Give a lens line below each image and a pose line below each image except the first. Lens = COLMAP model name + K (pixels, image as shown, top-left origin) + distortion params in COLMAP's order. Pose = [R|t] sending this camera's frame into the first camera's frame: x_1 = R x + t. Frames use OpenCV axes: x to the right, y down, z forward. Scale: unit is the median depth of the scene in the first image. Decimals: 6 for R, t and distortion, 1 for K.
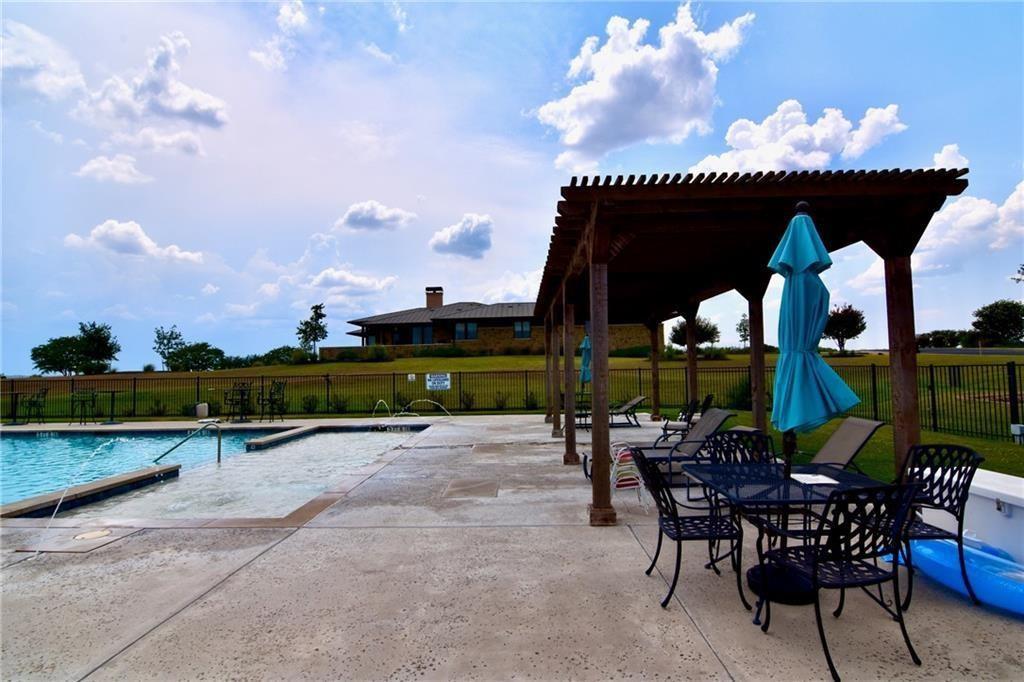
lens RADIAL K [[486.5, 0, 512.0], [0, 486.5, 341.0], [0, 0, 1]] dist [-0.035916, -0.000109]
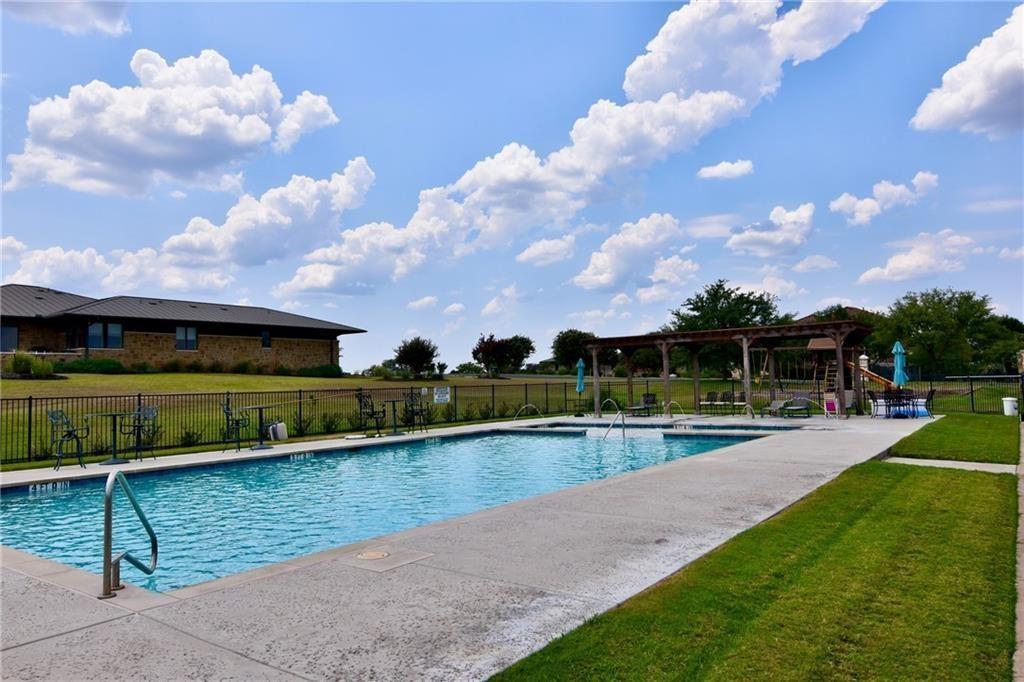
lens RADIAL K [[690.6, 0, 512.0], [0, 690.6, 341.0], [0, 0, 1]] dist [-0.000276, 0.000073]
pose [[0.583656, 0.055482, 0.810103, -1.293968], [-0.032969, 0.998459, -0.044629, 0.027394], [-0.811331, -0.000660, 0.584586, -0.012469]]
